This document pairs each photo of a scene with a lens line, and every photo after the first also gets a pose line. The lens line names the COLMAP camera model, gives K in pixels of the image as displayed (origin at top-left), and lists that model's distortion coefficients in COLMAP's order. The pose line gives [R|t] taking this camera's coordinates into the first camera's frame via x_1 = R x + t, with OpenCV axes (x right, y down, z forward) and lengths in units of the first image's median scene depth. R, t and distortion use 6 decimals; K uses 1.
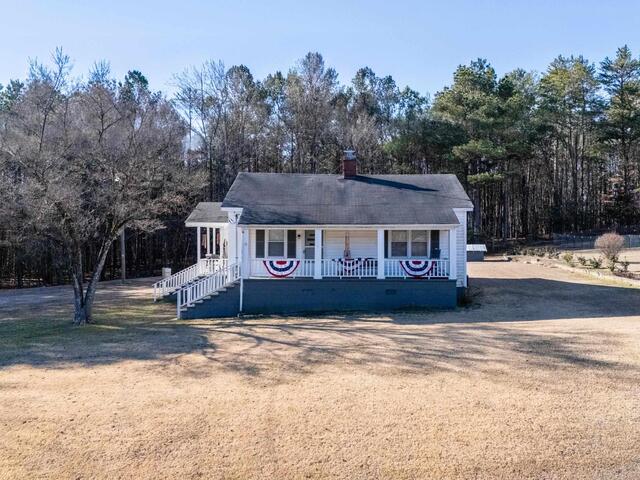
lens RADIAL K [[591.9, 0, 320.0], [0, 591.9, 240.0], [0, 0, 1]] dist [0.038179, 0.004698]
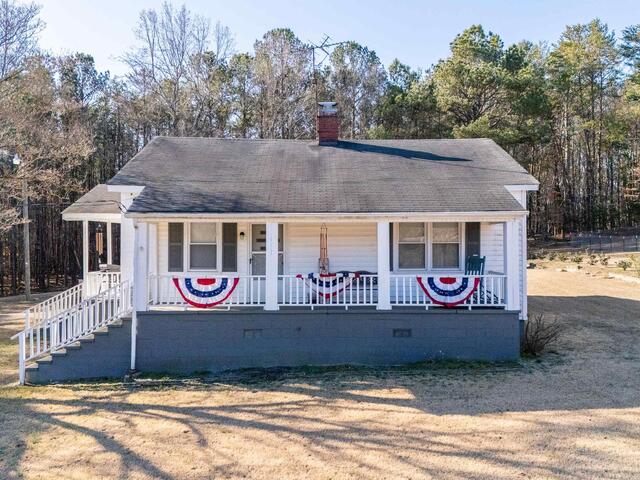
lens RADIAL K [[609.6, 0, 306.6], [0, 609.6, 239.2], [0, 0, 1]] dist [0.017314, 0.002943]
pose [[0.999876, -0.003951, 0.015239, 0.020211], [0.004028, 0.999979, -0.005051, 0.001585], [-0.015219, 0.005112, 0.999871, 0.408102]]
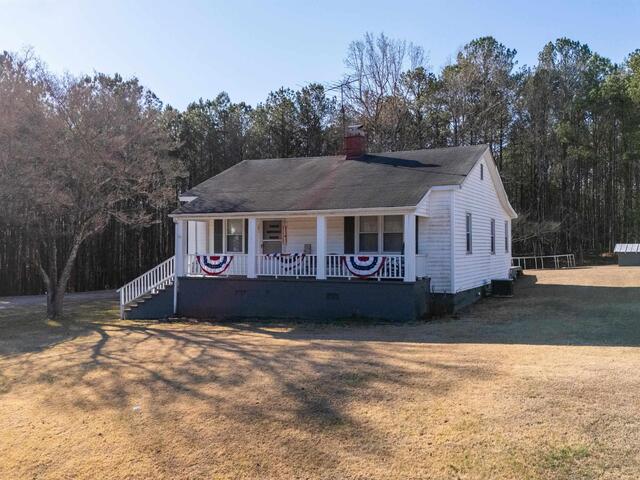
lens RADIAL K [[591.9, 0, 320.0], [0, 591.9, 240.0], [0, 0, 1]] dist [0.038179, 0.004698]
pose [[0.914619, -0.009016, -0.404215, 0.403641], [0.005013, 0.999927, -0.010961, 0.021517], [0.404285, 0.007999, 0.914598, 0.270752]]
